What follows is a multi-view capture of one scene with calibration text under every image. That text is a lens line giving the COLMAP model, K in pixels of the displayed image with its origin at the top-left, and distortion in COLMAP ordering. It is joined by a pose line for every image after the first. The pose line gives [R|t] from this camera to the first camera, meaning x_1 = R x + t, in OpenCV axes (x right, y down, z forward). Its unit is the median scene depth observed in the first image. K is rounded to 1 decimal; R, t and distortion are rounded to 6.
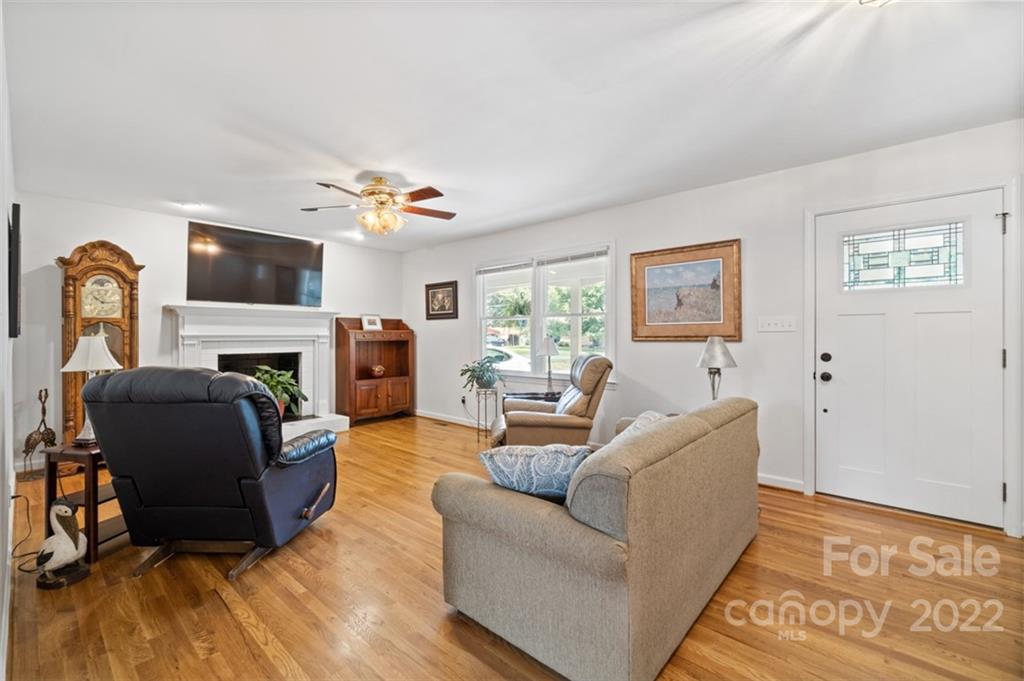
lens RADIAL K [[457.4, 0, 509.5], [0, 457.4, 336.7], [0, 0, 1]] dist [-0.000096, 0.000500]
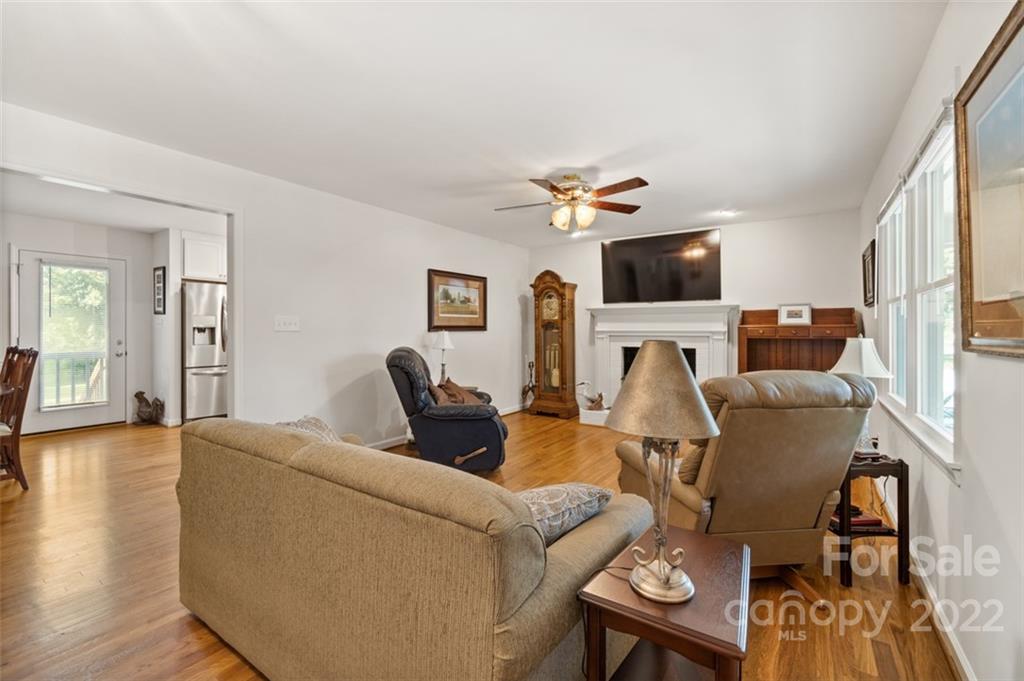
lens RADIAL K [[457.4, 0, 508.5], [0, 457.4, 335.0], [0, 0, 1]] dist [-0.000096, 0.000500]
pose [[0.171470, 0.003742, -0.985182, 0.531518], [-0.003524, 0.999989, 0.003185, 0.004490], [0.985183, 0.002926, 0.171482, 0.527648]]
